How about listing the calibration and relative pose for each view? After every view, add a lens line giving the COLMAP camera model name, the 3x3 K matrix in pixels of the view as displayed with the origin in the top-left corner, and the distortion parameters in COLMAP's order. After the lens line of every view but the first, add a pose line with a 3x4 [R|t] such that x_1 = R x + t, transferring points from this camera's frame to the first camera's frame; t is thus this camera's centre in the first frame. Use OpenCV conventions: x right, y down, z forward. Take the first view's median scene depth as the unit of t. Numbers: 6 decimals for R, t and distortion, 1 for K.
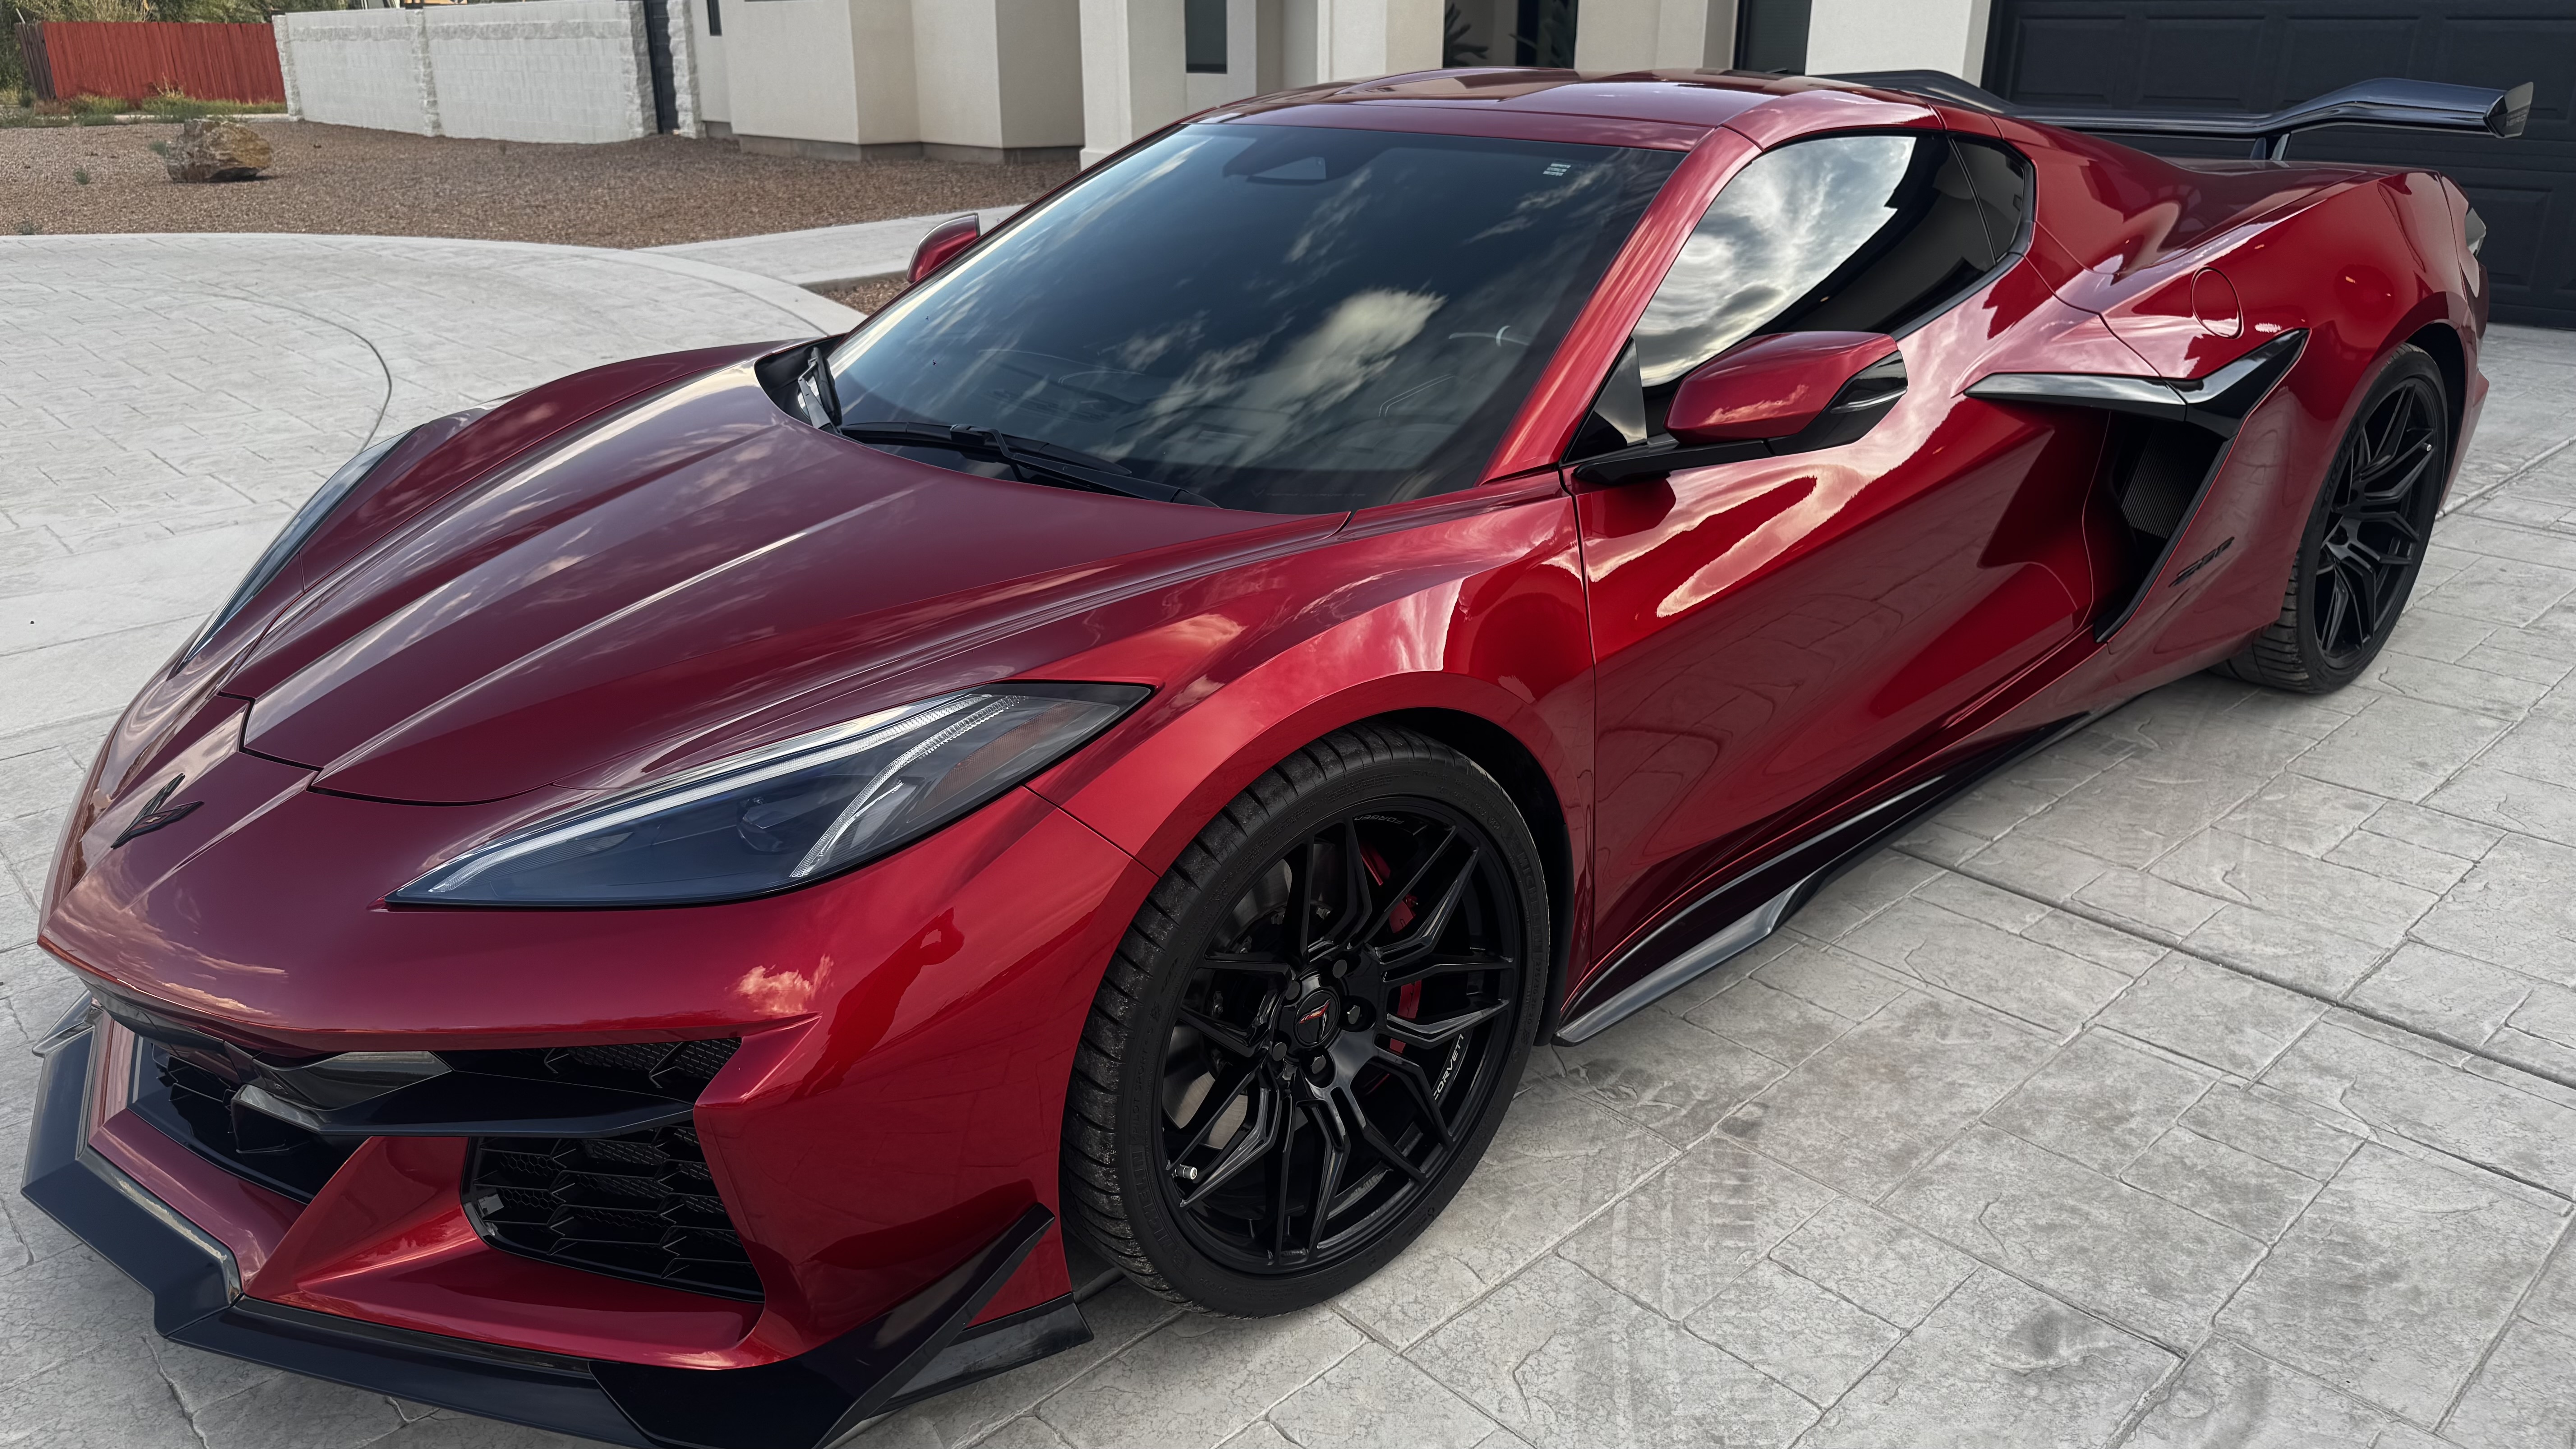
lens RADIAL K [[1817.2, 0, 1288.0], [0, 1817.2, 724.5], [0, 0, 1]] dist [-0.004128, -0.006396]
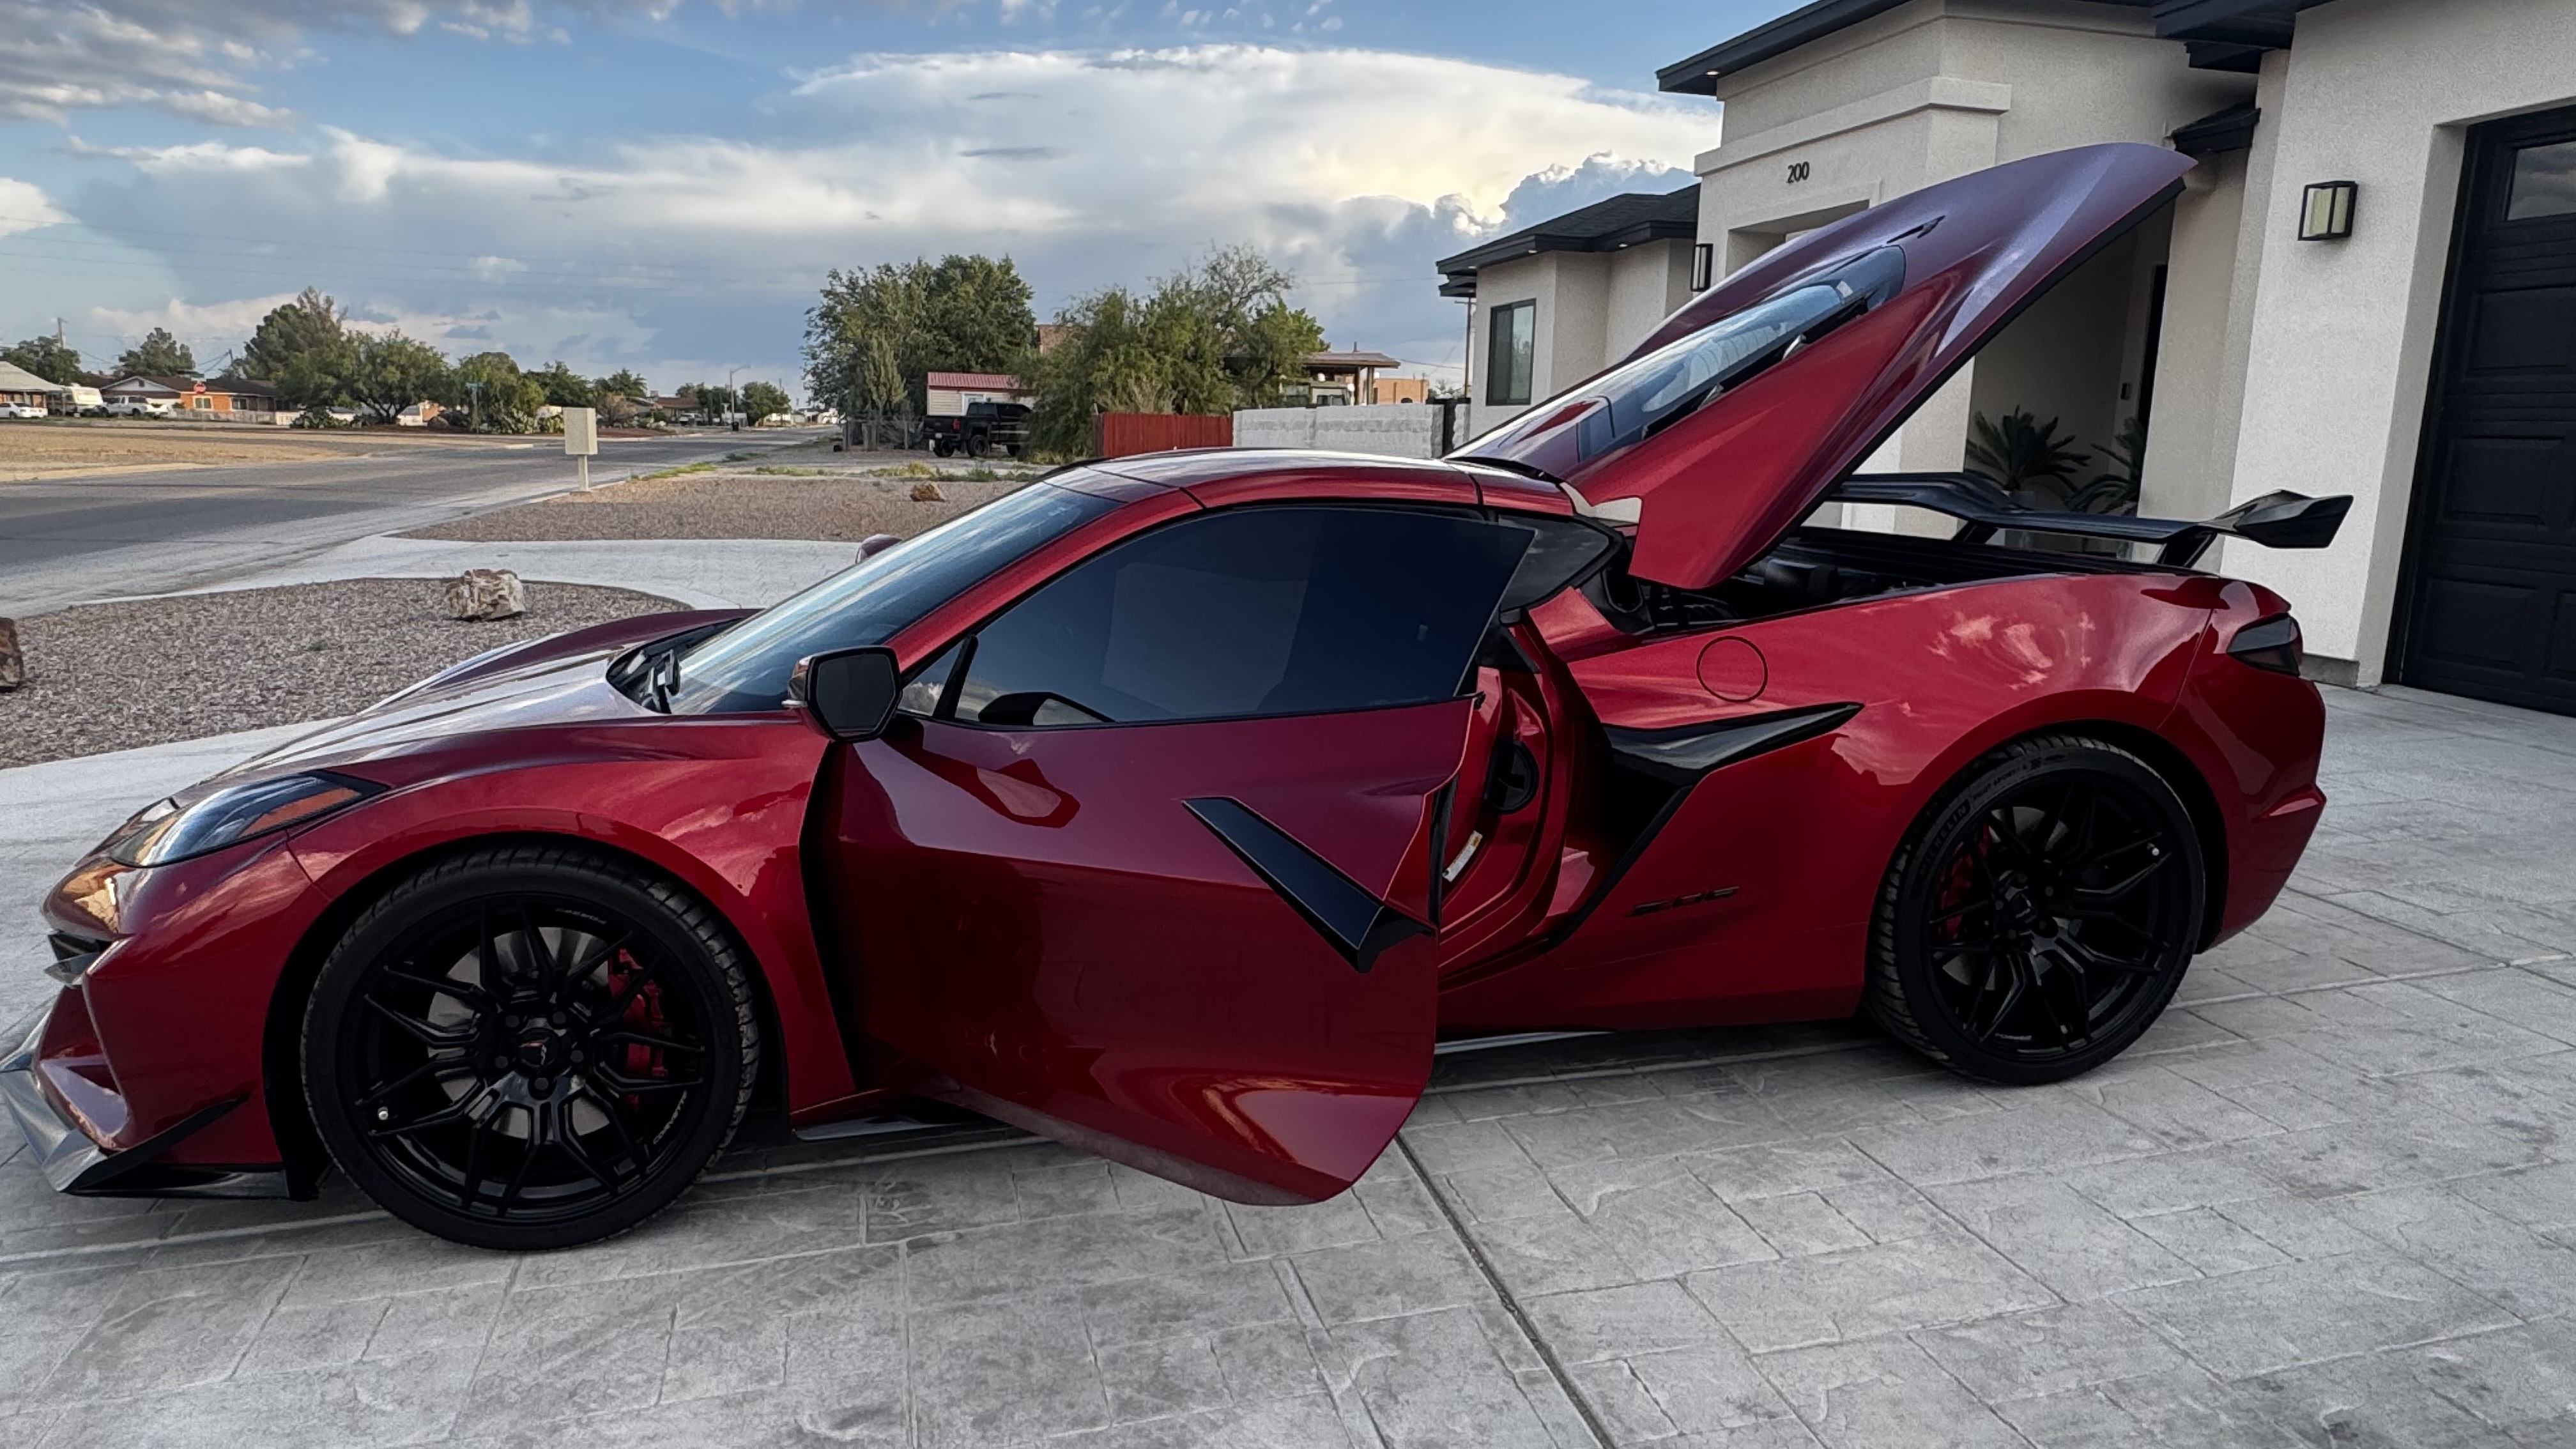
lens RADIAL K [[1574.0, 0, 1288.0], [0, 1574.0, 724.5], [0, 0, 1]] dist [0.004630, 0.001378]
pose [[0.885829, 0.103267, -0.452375, 0.787288], [-0.182837, 0.973726, -0.135748, -0.027224], [0.426471, 0.202960, 0.881436, 0.043762]]
